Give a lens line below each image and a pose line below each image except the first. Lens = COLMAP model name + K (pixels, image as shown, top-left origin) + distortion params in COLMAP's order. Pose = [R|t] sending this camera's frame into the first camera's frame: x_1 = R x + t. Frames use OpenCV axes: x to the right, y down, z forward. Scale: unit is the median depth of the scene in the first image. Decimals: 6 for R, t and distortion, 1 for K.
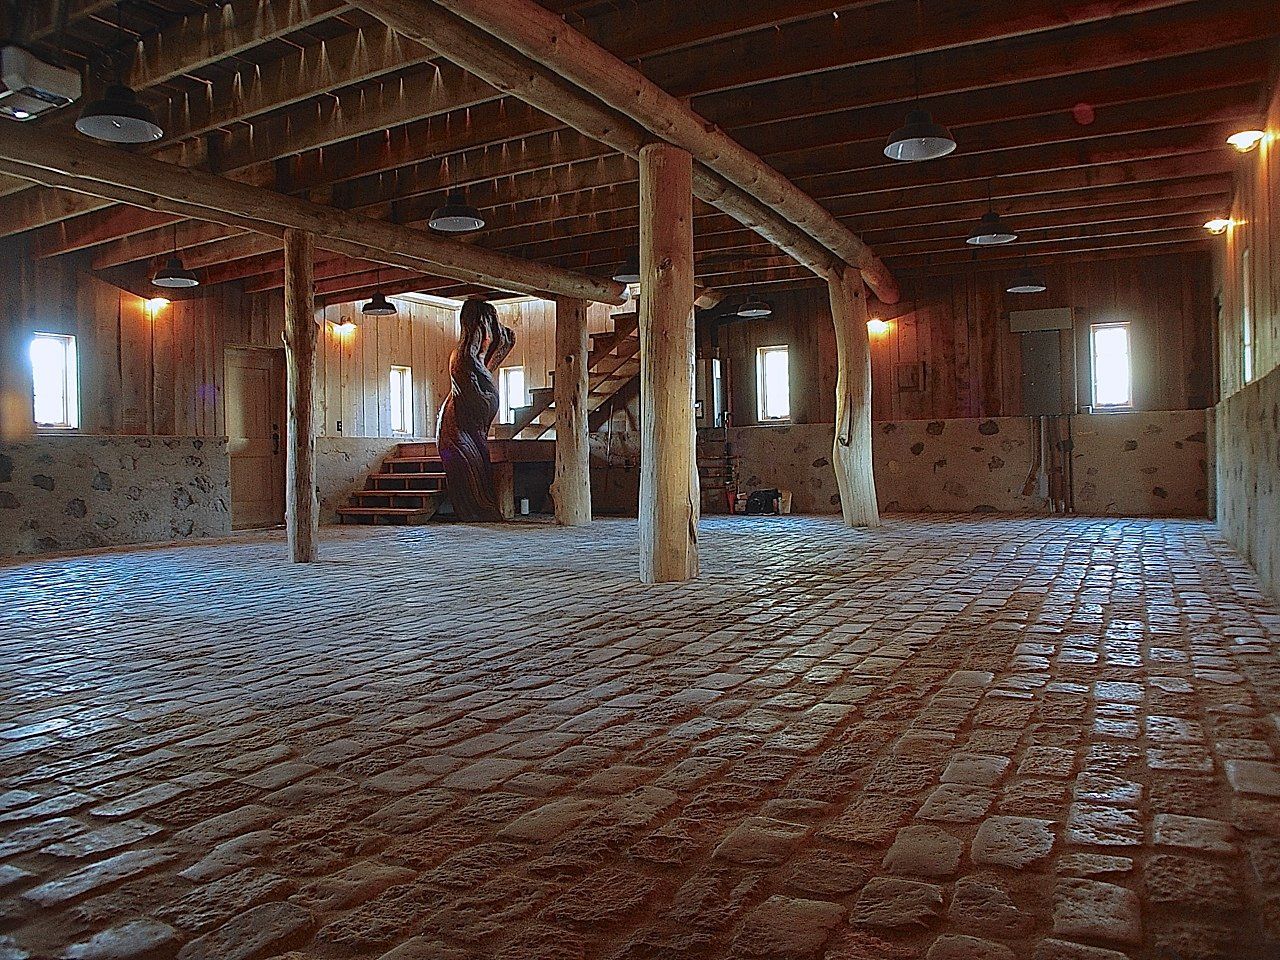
lens RADIAL K [[991.8, 0, 641.8], [0, 991.8, 485.7], [0, 0, 1]] dist [-0.137155, 0.003540]
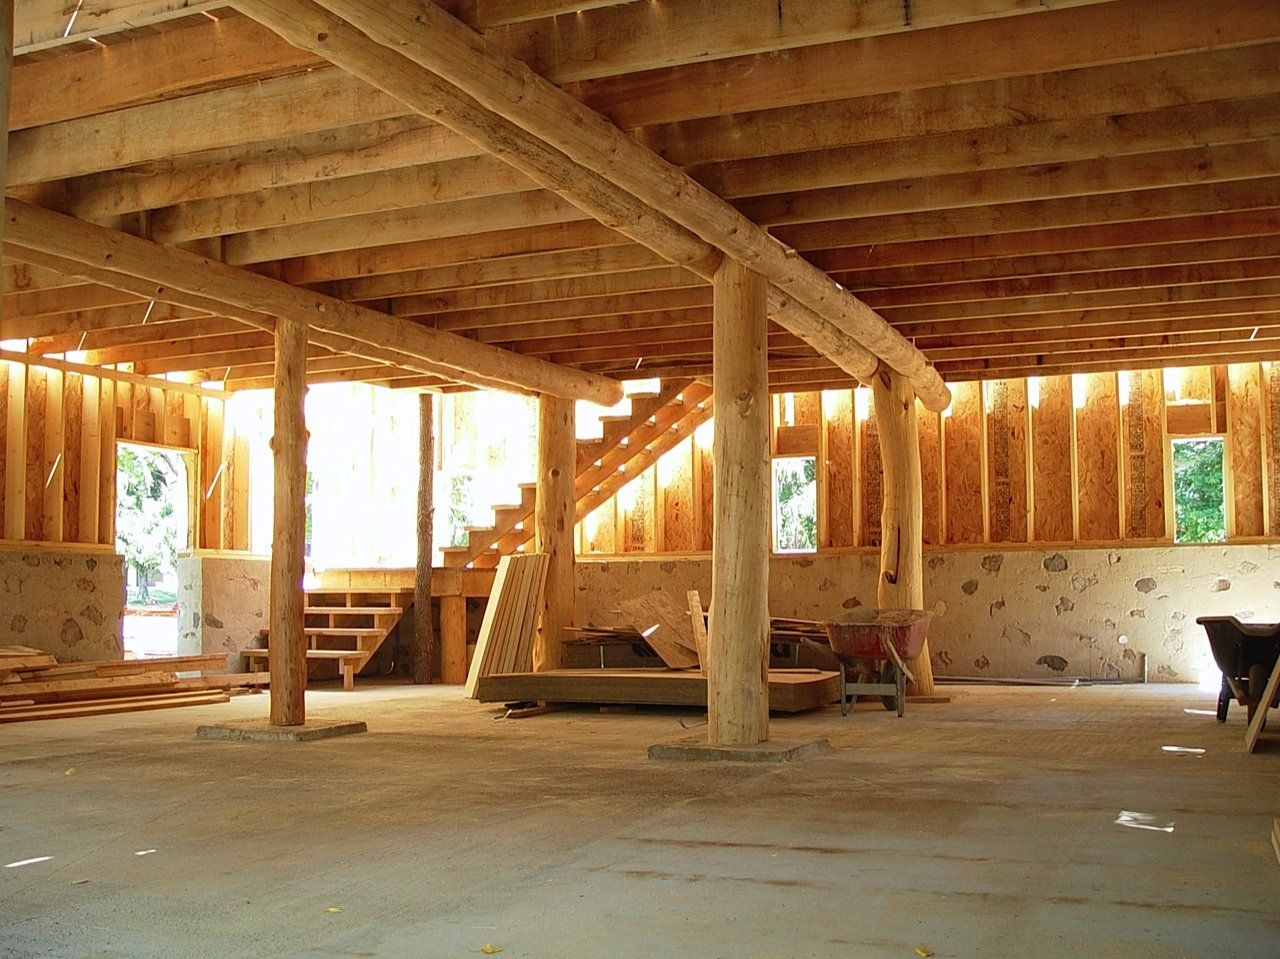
lens RADIAL K [[1523.9, 0, 645.2], [0, 1523.9, 482.9], [0, 0, 1]] dist [-0.230611, 0.293178]
pose [[0.995371, 0.023015, 0.093306, -0.121690], [-0.013367, 0.994619, -0.102737, 0.010005], [-0.095168, 0.101015, 0.990323, -0.268007]]
